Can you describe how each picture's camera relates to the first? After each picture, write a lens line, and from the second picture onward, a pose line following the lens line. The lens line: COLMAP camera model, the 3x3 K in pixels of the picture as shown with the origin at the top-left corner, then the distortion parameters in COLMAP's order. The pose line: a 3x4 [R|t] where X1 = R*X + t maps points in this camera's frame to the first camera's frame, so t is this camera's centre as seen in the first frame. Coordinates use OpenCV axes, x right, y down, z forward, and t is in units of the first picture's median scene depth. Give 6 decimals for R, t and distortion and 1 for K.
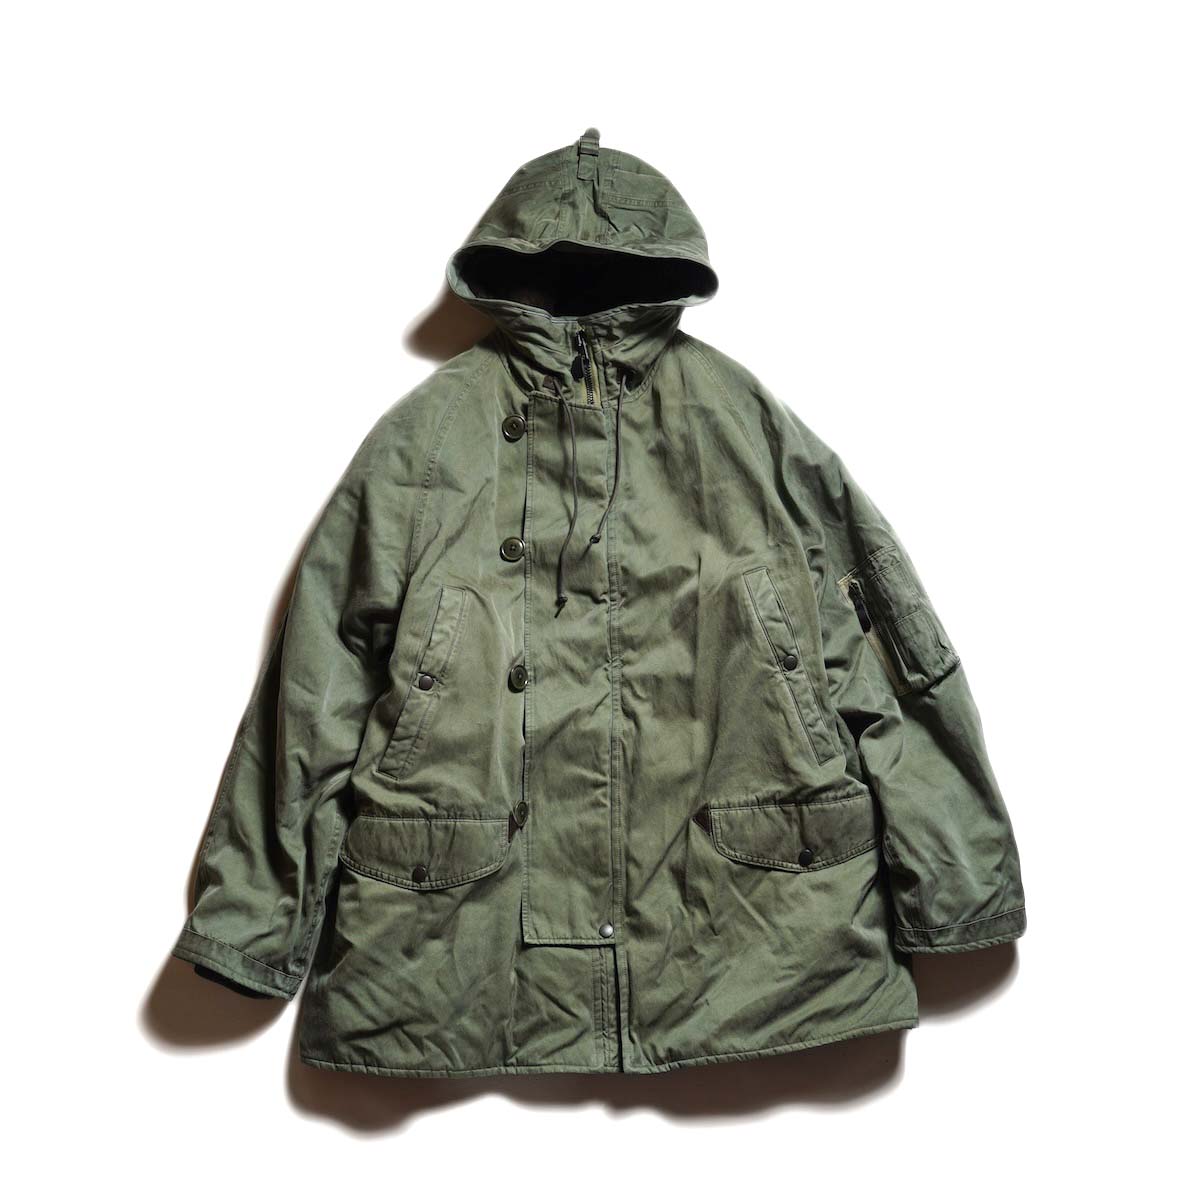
lens RADIAL K [[1542.2, 0, 600.0], [0, 1542.2, 600.0], [0, 0, 1]] dist [0.017022, 0.079429]
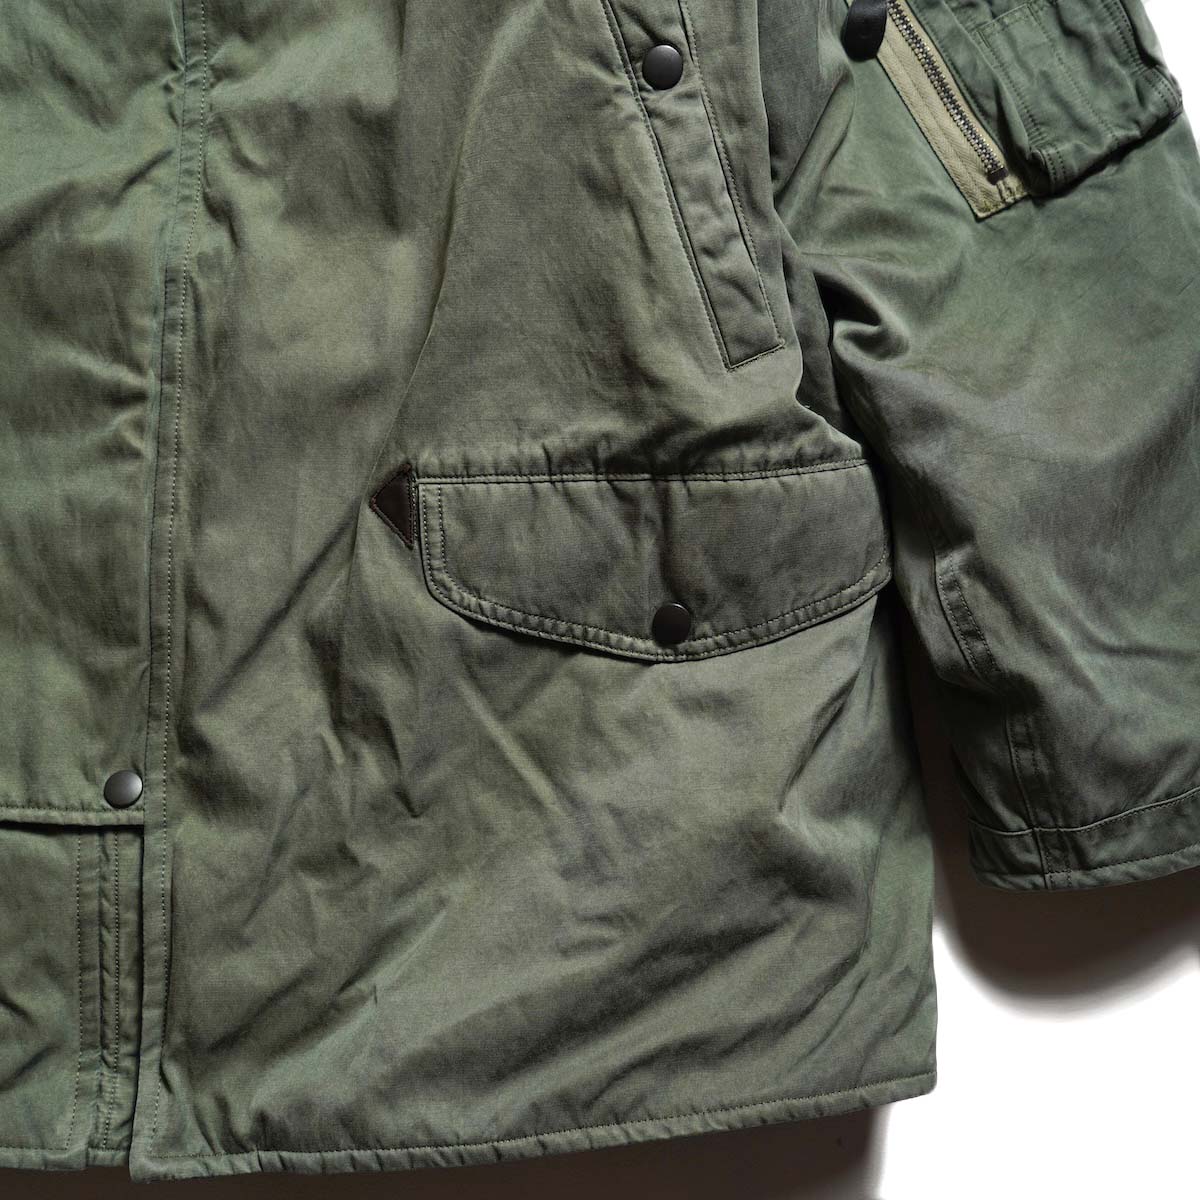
lens RADIAL K [[1542.2, 0, 600.0], [0, 1542.2, 600.0], [0, 0, 1]] dist [0.017022, 0.079429]
pose [[0.998070, 0.054613, 0.029551, 0.105419], [-0.058191, 0.988701, 0.138146, 0.111885], [-0.021673, -0.139599, 0.989971, 0.638754]]
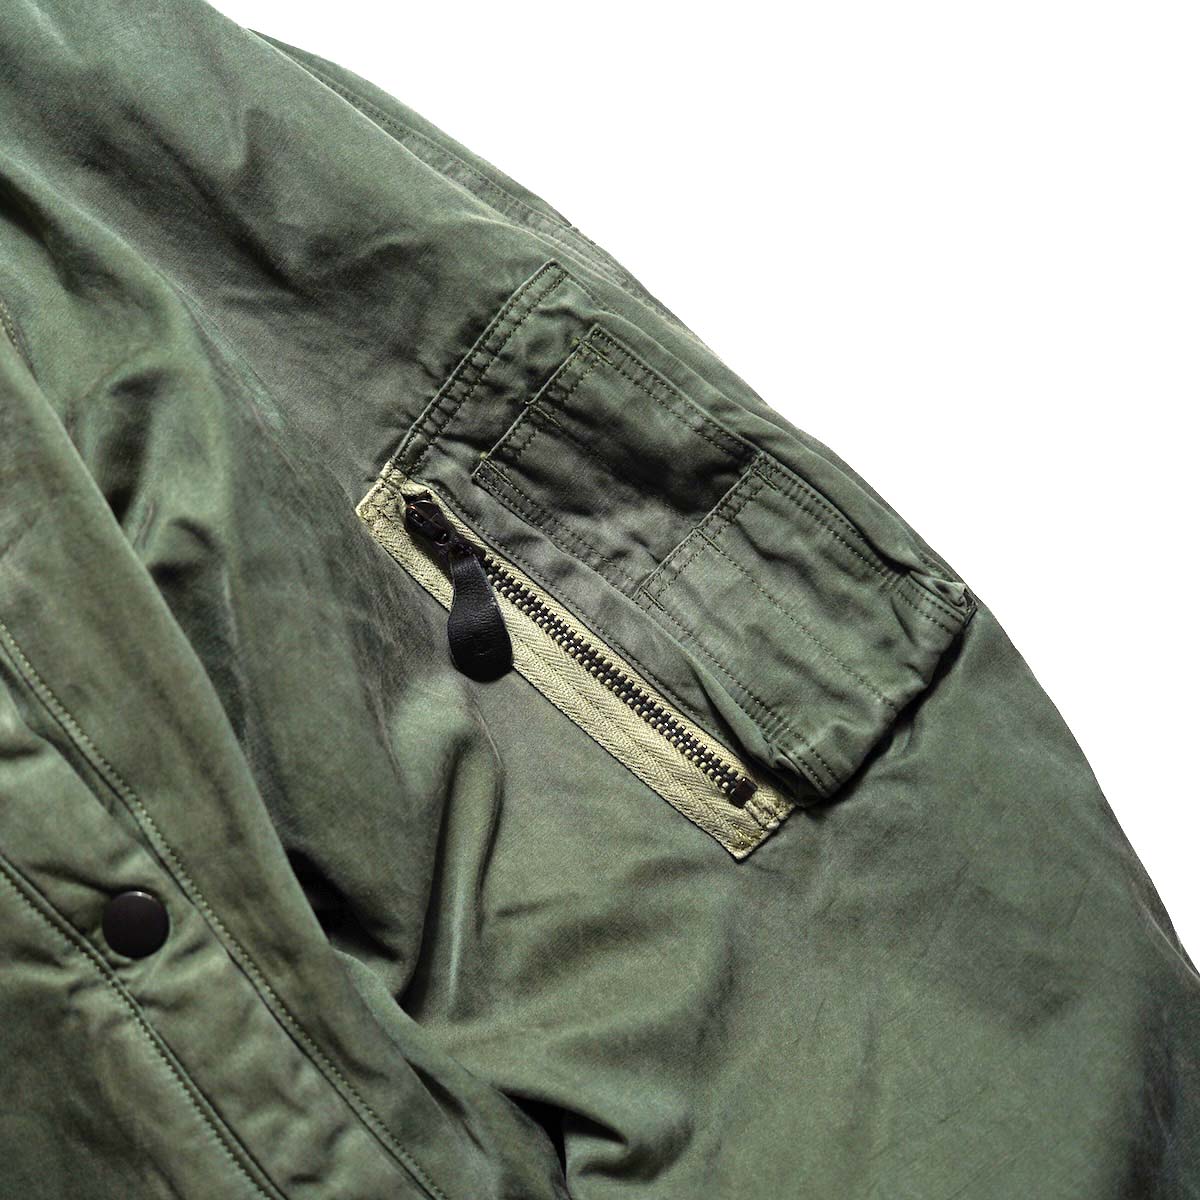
lens RADIAL K [[1542.2, 0, 600.0], [0, 1542.2, 600.0], [0, 0, 1]] dist [0.017022, 0.079429]
pose [[0.960077, -0.279261, -0.016314, 0.200972], [0.279721, 0.957774, 0.066516, 0.001685], [-0.002950, -0.068424, 0.997652, 0.787295]]
